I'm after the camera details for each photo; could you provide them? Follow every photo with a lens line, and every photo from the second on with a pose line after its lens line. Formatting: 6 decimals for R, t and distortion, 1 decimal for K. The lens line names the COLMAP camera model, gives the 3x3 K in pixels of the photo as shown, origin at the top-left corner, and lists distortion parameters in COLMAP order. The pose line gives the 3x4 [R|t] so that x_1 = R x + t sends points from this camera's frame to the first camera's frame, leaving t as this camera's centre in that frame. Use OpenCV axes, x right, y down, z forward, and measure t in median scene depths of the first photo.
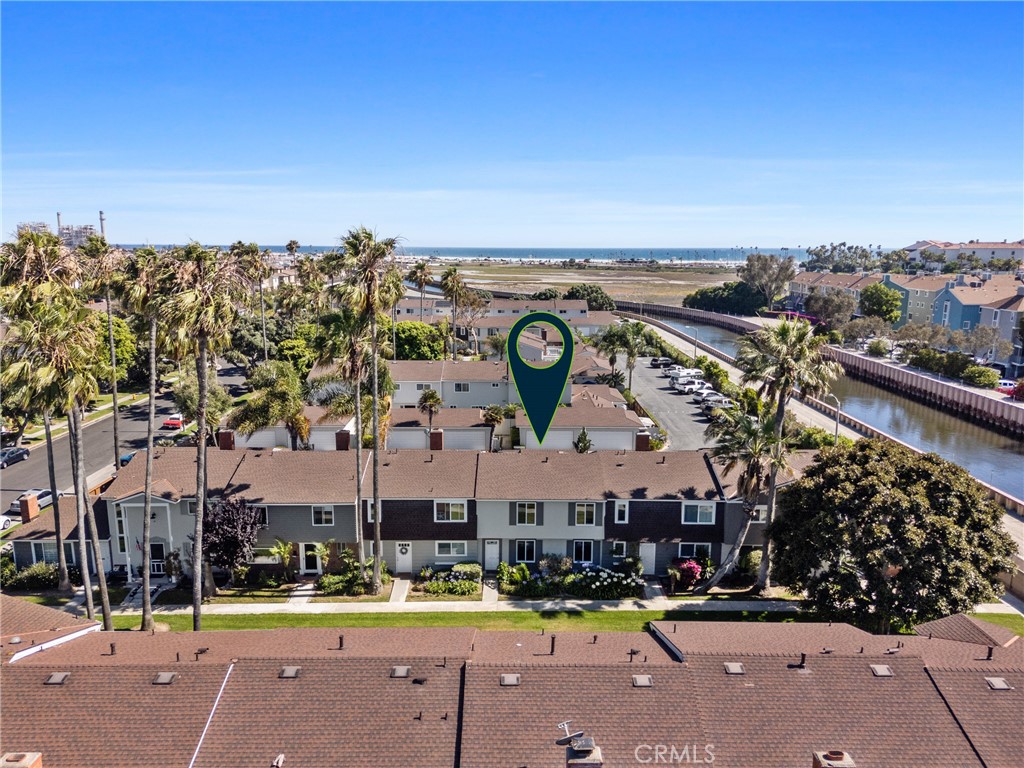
lens RADIAL K [[720.2, 0, 512.0], [0, 720.2, 384.0], [0, 0, 1]] dist [0.037092, 0.000404]
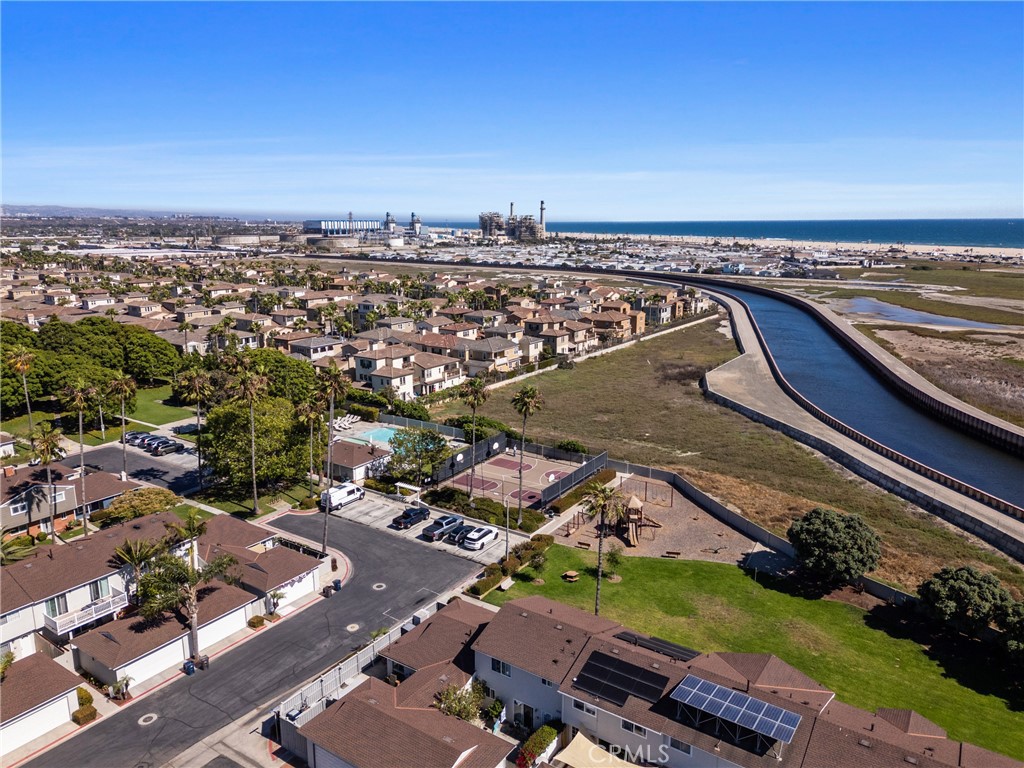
lens RADIAL K [[719.6, 0, 512.0], [0, 719.6, 384.0], [0, 0, 1]] dist [0.037977, -0.001099]
pose [[0.821600, 0.120256, -0.557236, 0.071048], [-0.101305, 0.992738, 0.064874, -0.949766], [0.560991, 0.003151, 0.827816, 2.991734]]
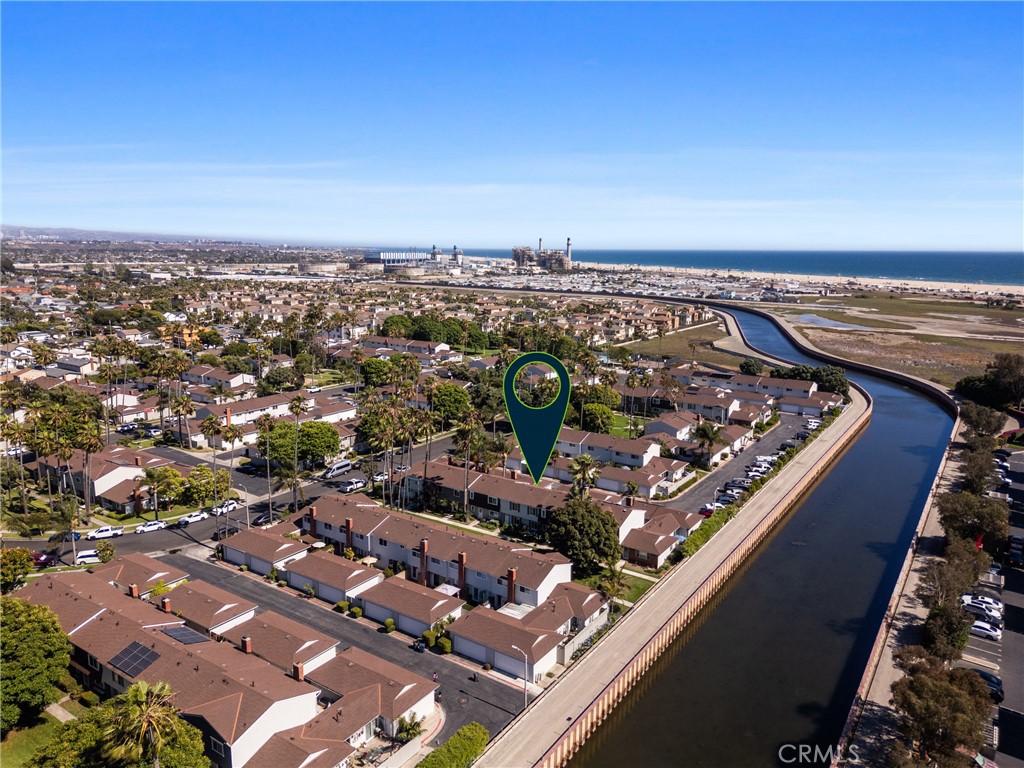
lens RADIAL K [[720.2, 0, 512.0], [0, 720.2, 384.0], [0, 0, 1]] dist [0.037092, 0.000404]
pose [[0.823167, 0.109567, -0.557128, 1.529421], [-0.112016, 0.993258, 0.029834, -0.378213], [0.556640, 0.037849, 0.829891, -1.354446]]
